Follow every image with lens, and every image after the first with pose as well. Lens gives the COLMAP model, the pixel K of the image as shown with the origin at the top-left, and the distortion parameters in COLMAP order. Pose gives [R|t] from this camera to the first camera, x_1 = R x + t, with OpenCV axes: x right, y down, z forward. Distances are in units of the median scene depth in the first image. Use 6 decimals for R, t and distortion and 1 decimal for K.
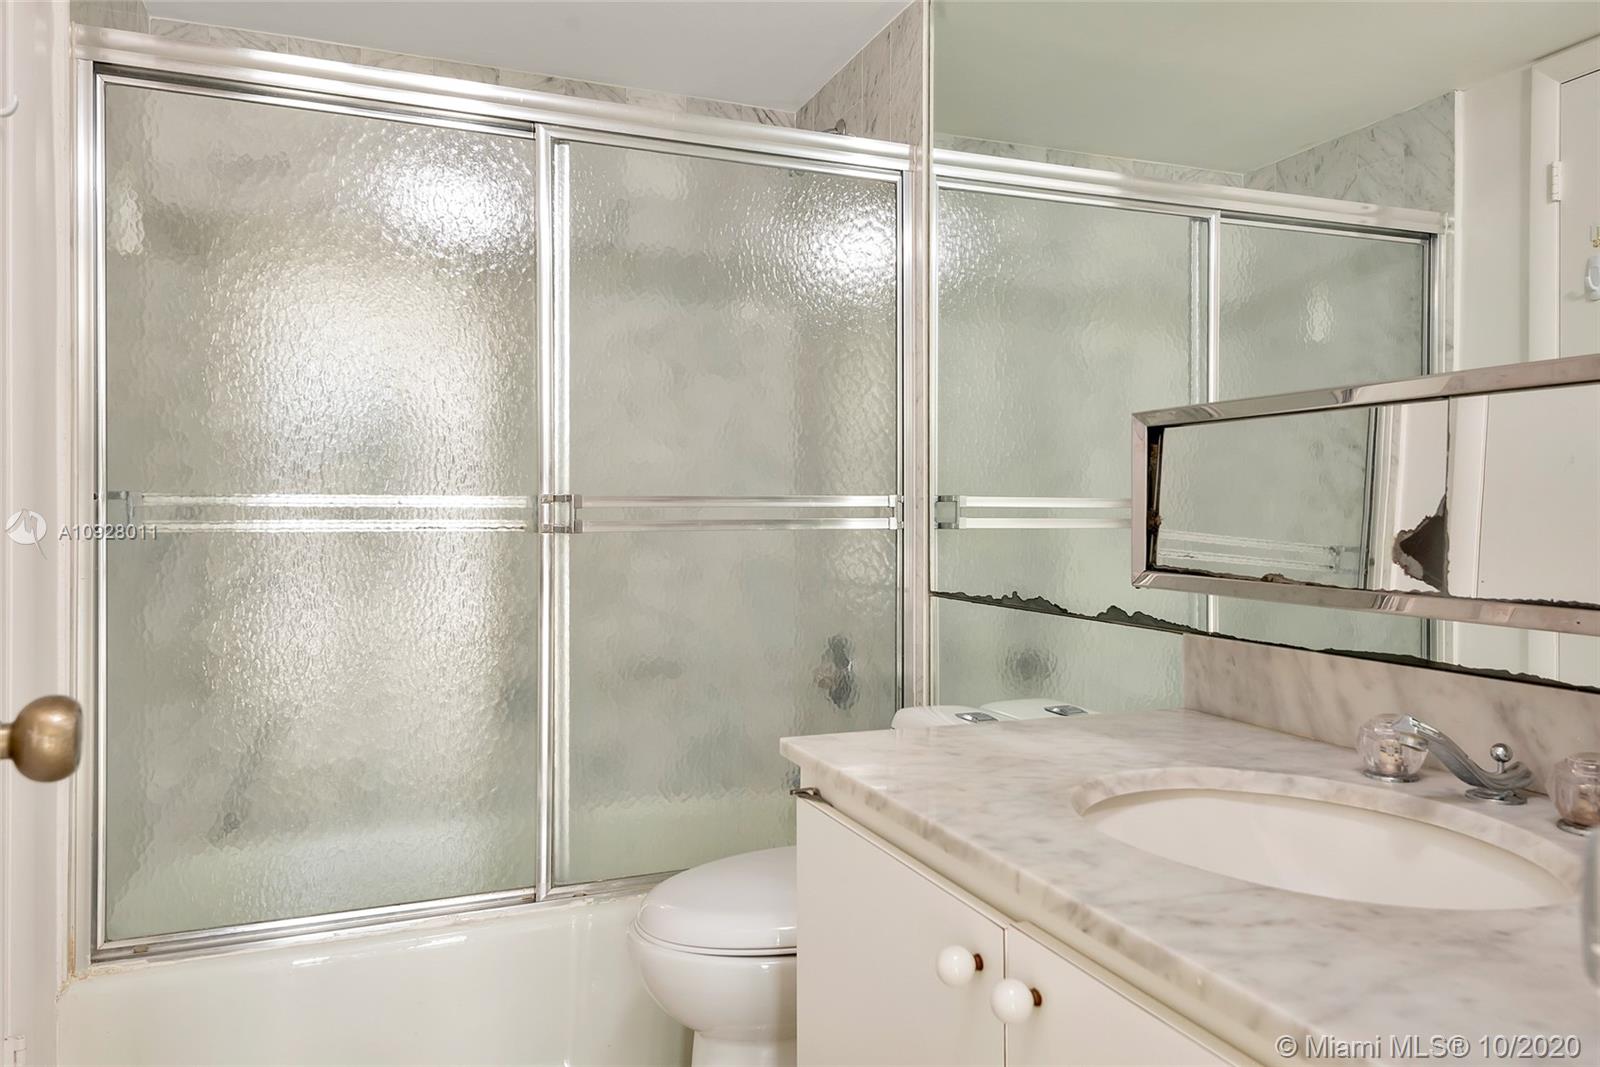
lens RADIAL K [[1095.1, 0, 798.8], [0, 1095.1, 532.1], [0, 0, 1]] dist [-0.011406, -0.002443]
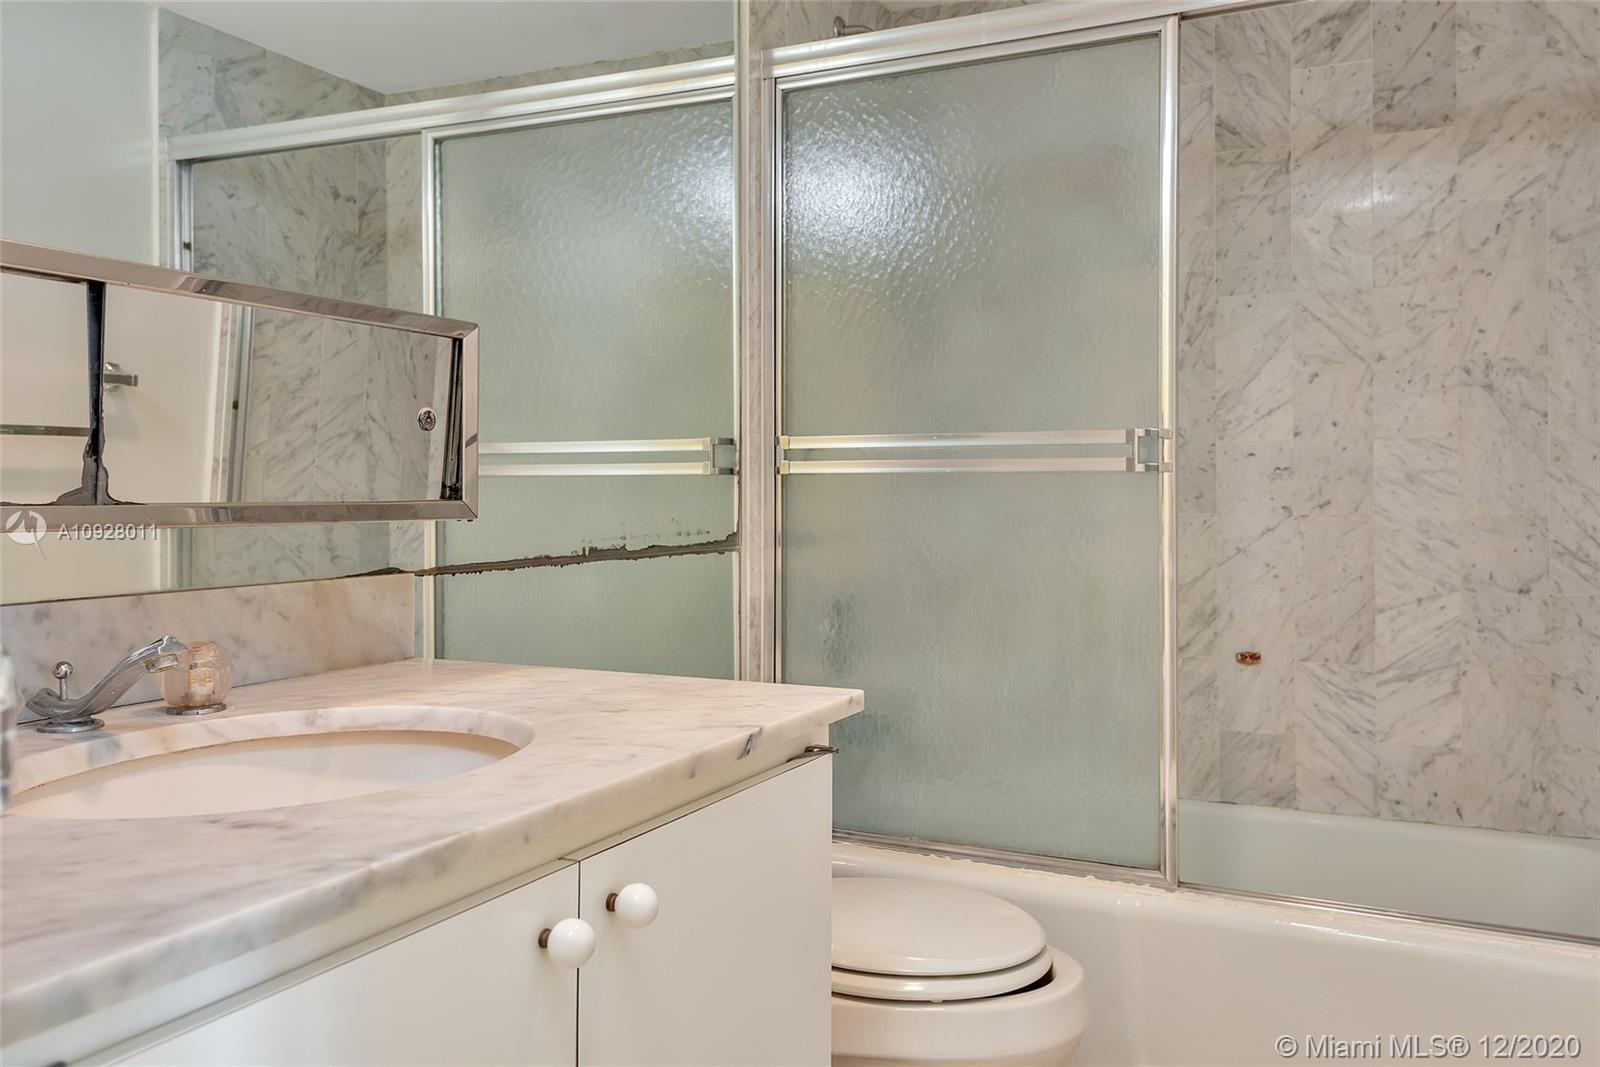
lens RADIAL K [[1327.8, 0, 799.8], [0, 1327.8, 526.2], [0, 0, 1]] dist [0.019089, 0.005779]
pose [[0.685732, 0.011482, -0.727764, 0.938641], [-0.015503, 0.999879, 0.001168, 0.030974], [0.727689, 0.010481, 0.685827, 0.293867]]
